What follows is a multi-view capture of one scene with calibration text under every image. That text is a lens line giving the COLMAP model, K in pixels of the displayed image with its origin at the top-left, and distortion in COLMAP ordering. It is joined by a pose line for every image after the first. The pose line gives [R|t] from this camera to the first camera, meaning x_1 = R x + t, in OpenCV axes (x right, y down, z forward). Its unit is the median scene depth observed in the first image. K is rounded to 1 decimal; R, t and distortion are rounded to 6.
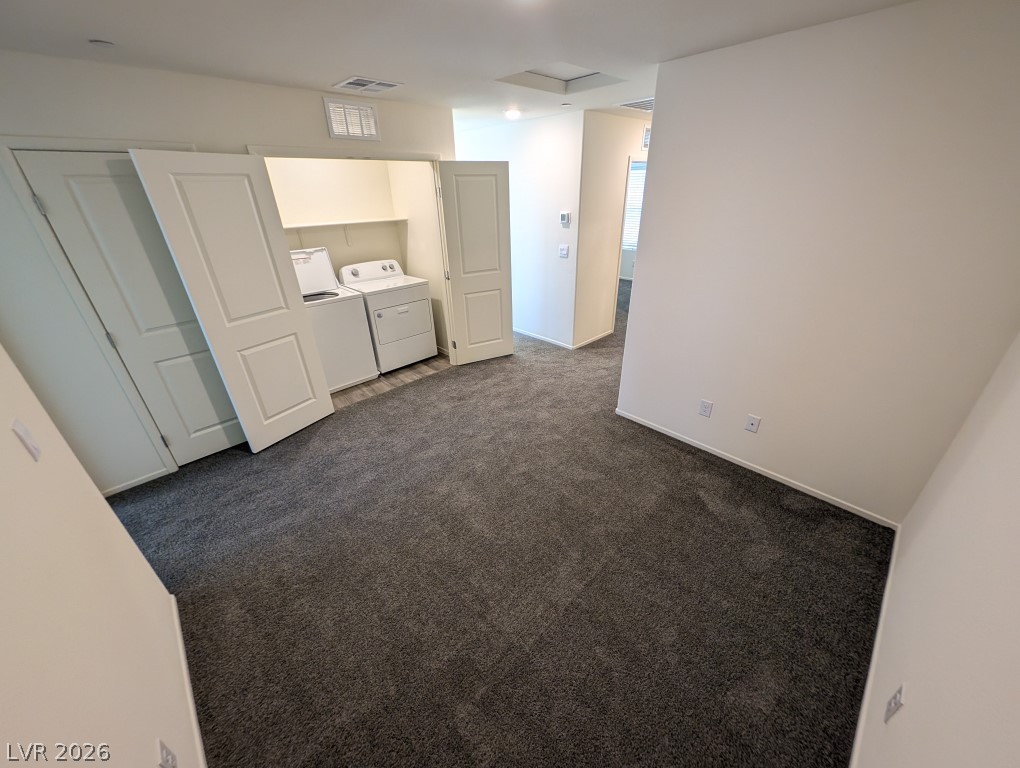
lens RADIAL K [[383.4, 0, 513.1], [0, 383.4, 384.2], [0, 0, 1]] dist [0.014645, -0.006690]
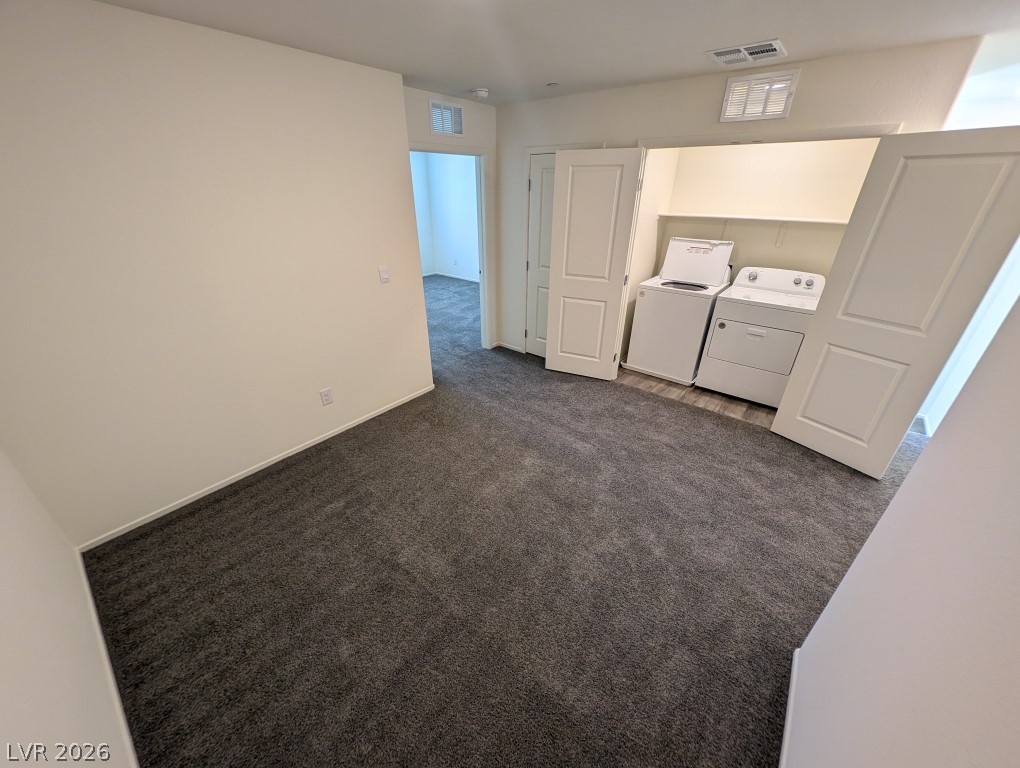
lens RADIAL K [[383.4, 0, 513.1], [0, 383.4, 384.2], [0, 0, 1]] dist [0.014645, -0.006690]
pose [[0.116021, 0.476317, -0.871586, 0.436545], [-0.459852, 0.803559, 0.377927, -0.192641], [0.880383, 0.356953, 0.312265, 0.375712]]
